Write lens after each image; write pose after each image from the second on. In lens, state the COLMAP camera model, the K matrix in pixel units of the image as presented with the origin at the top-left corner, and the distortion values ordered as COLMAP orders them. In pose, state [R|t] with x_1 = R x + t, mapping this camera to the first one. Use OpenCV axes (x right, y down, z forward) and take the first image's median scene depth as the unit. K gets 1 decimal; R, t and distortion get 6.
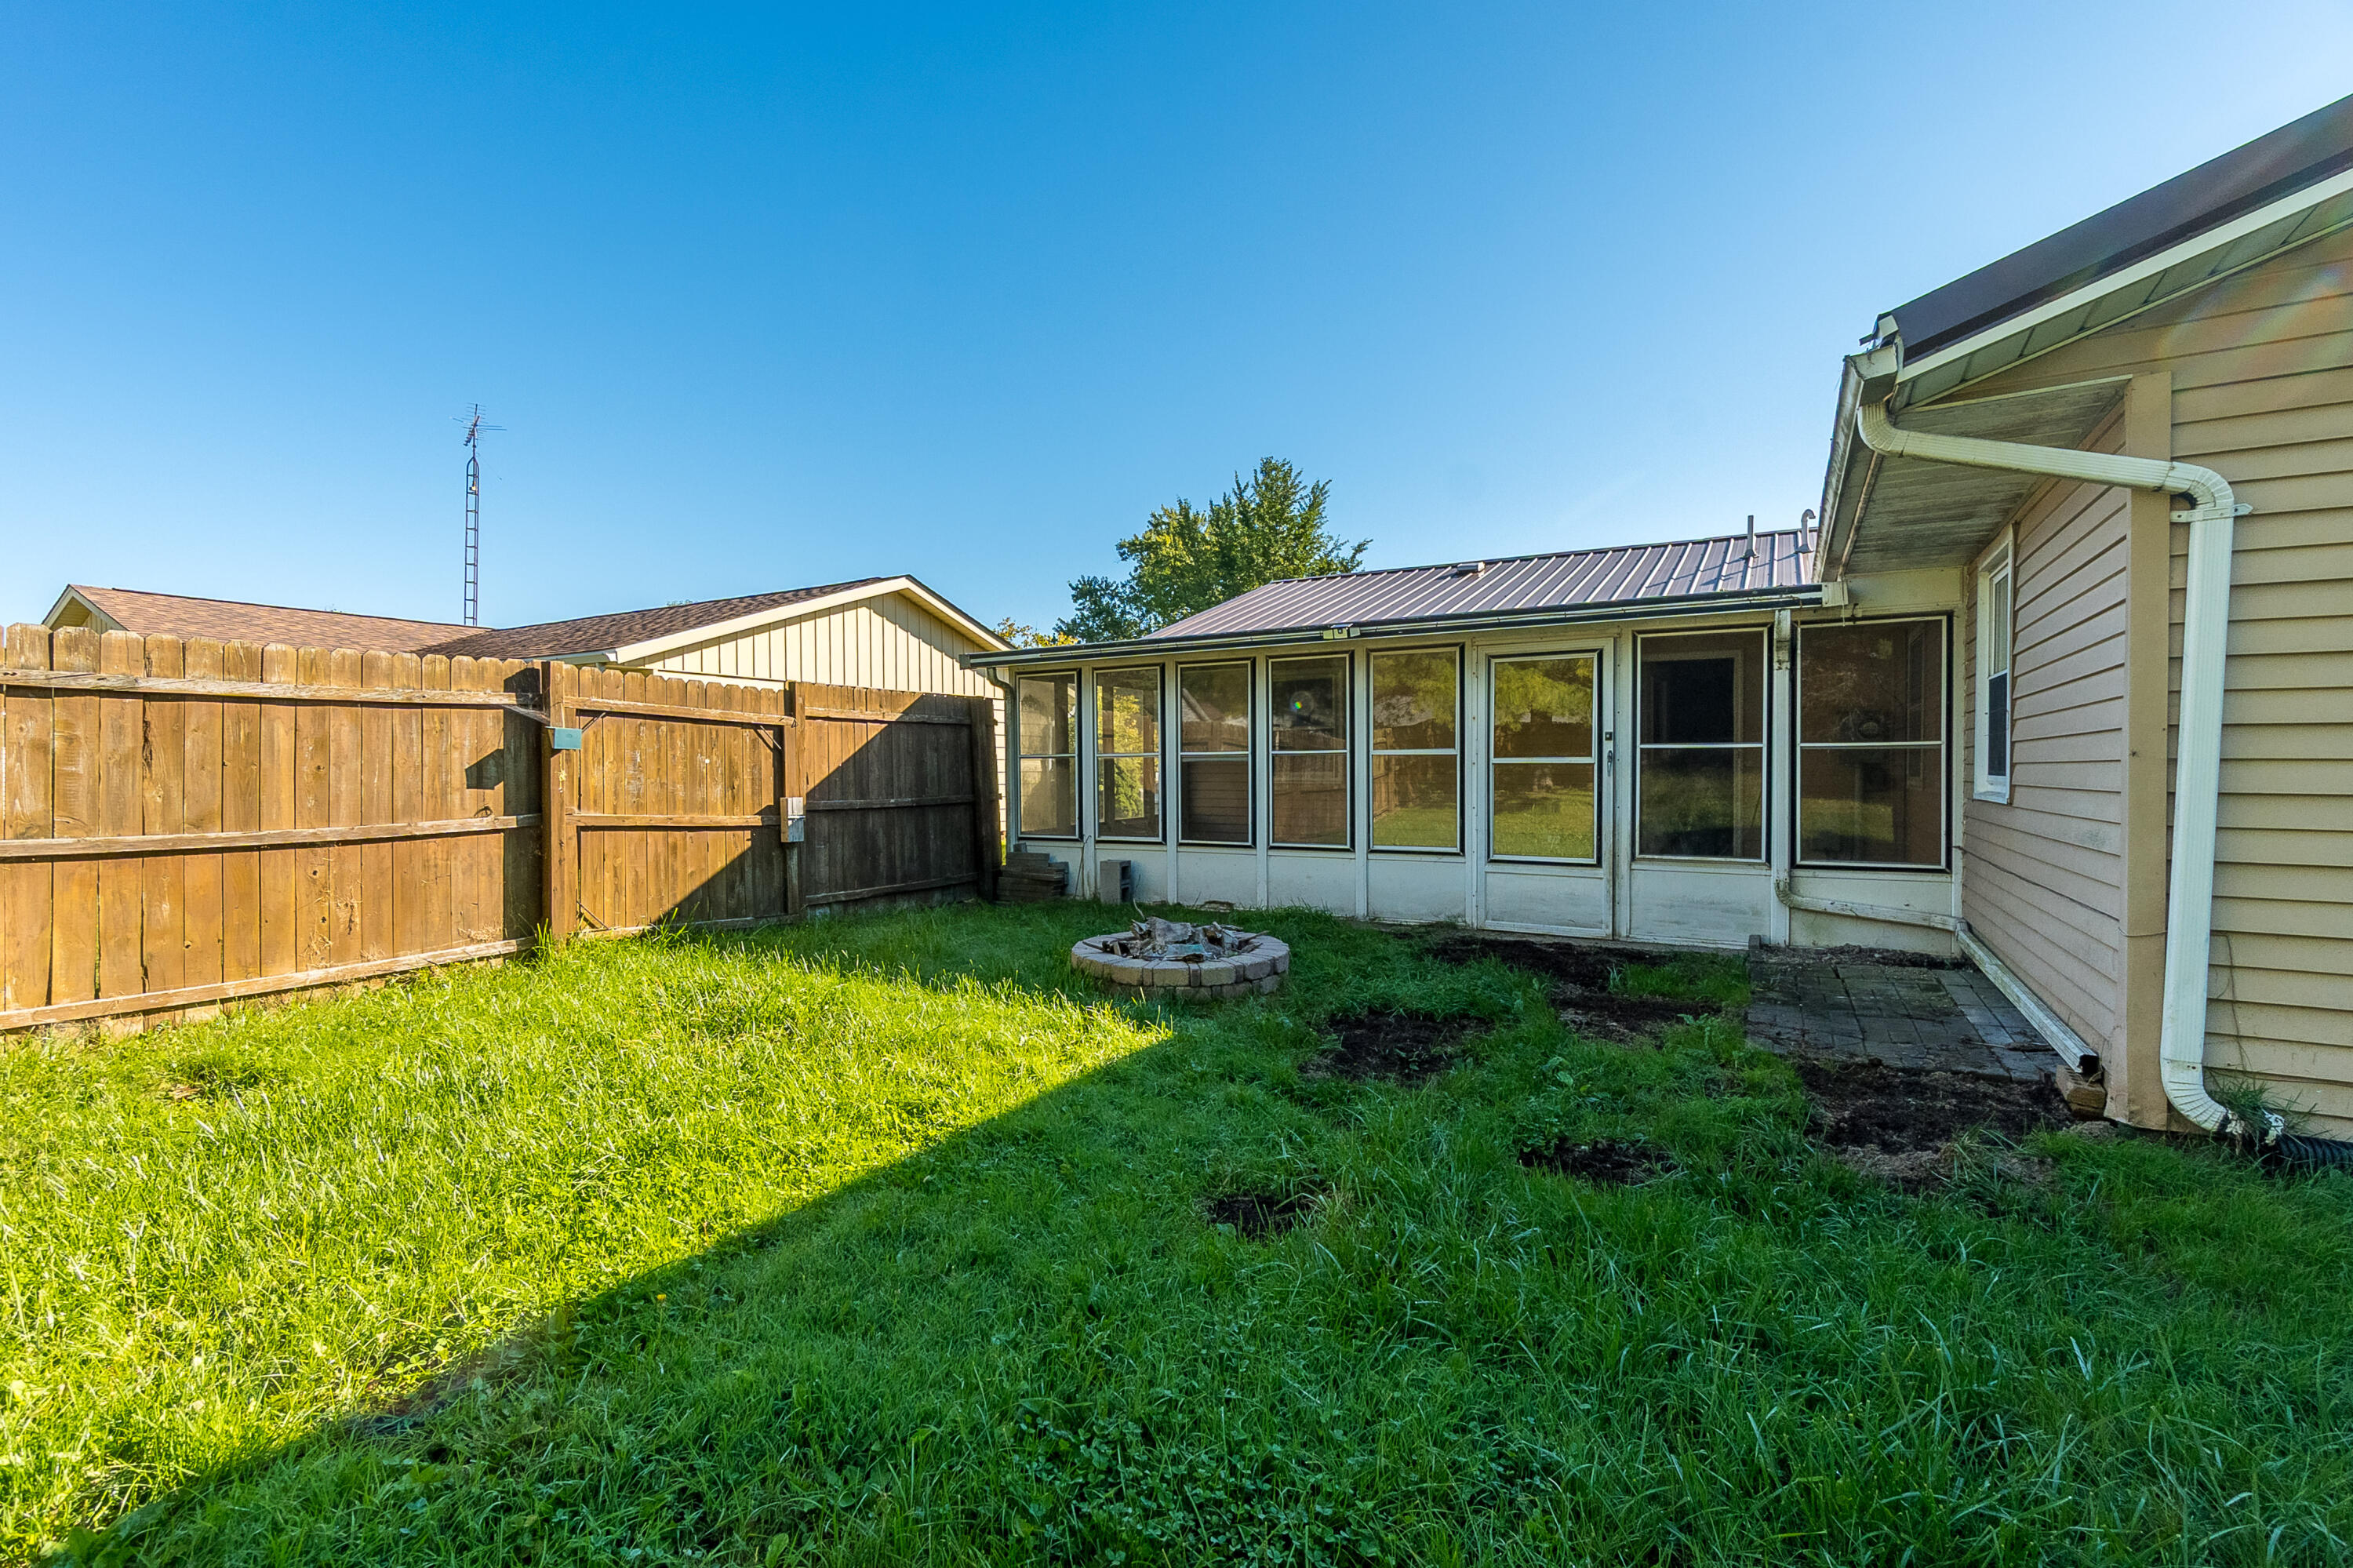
lens RADIAL K [[1054.6, 0, 1173.5], [0, 1054.6, 780.8], [0, 0, 1]] dist [-0.002982, -0.000273]
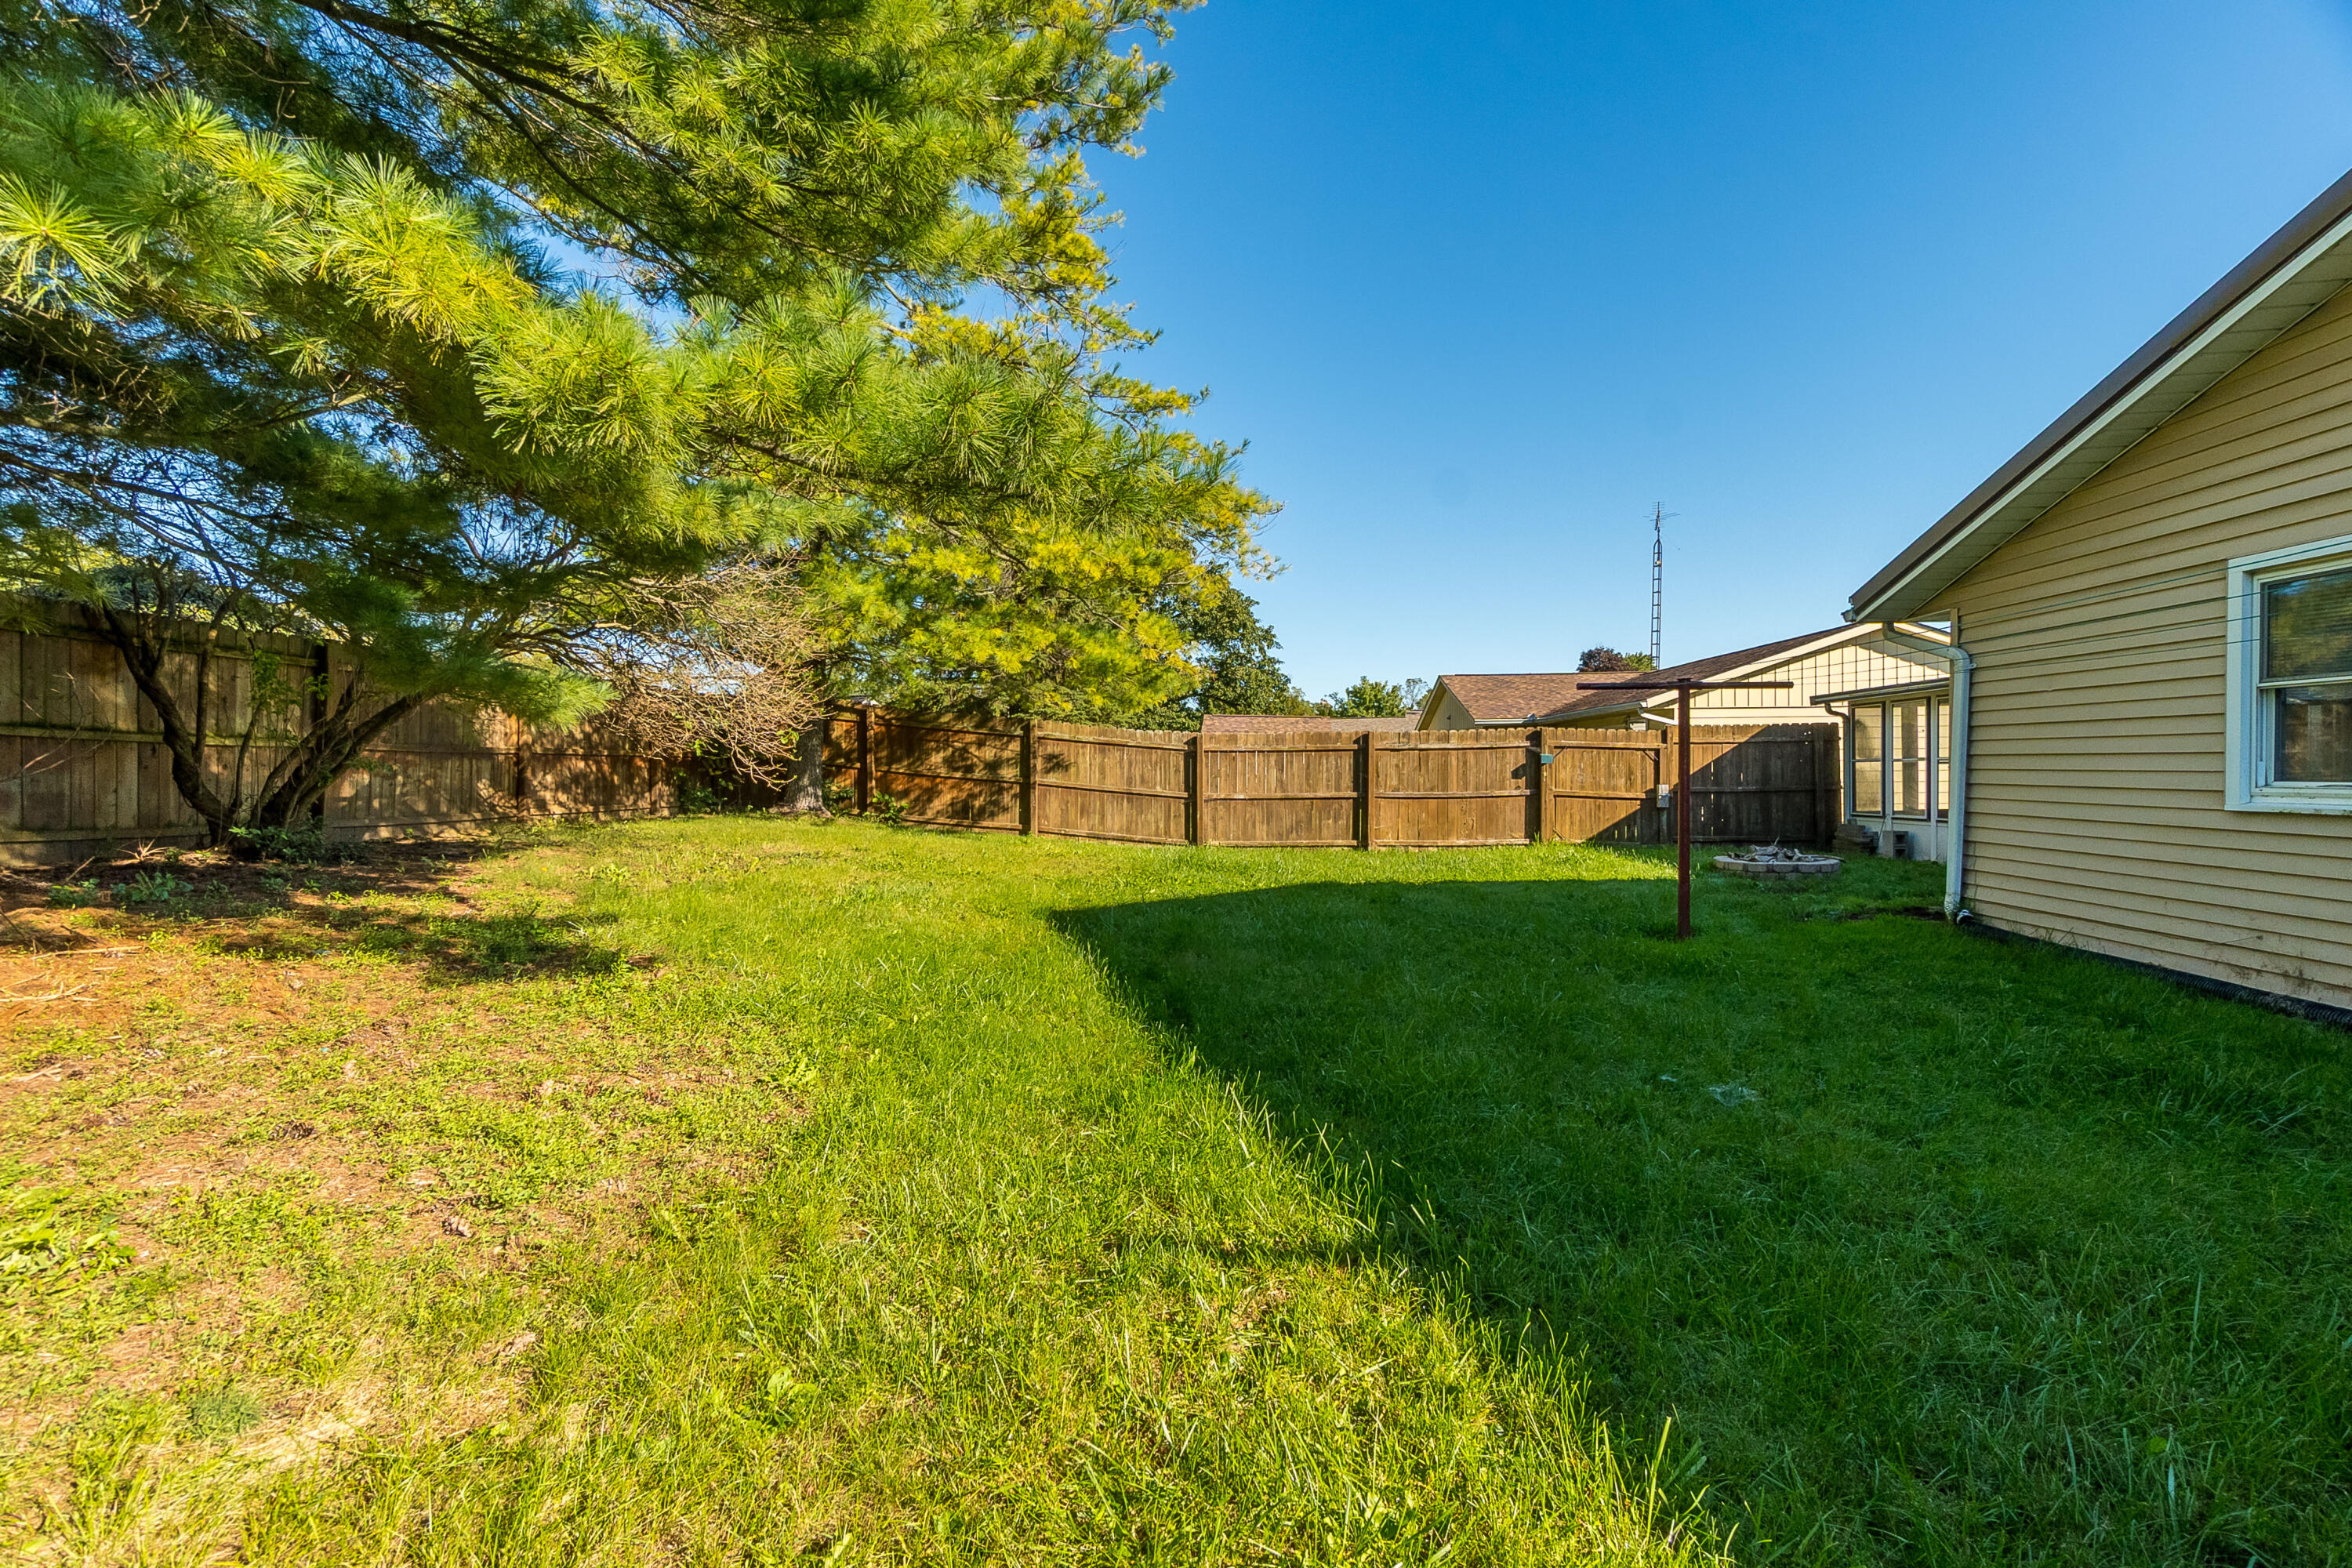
lens RADIAL K [[1054.1, 0, 1176.0], [0, 1054.1, 780.4], [0, 0, 1]] dist [-0.002982, -0.000273]
pose [[0.461679, 0.006188, -0.887025, 1.131369], [-0.002612, 0.999981, 0.005617, -0.001738], [0.887043, -0.000276, 0.461686, -0.847329]]
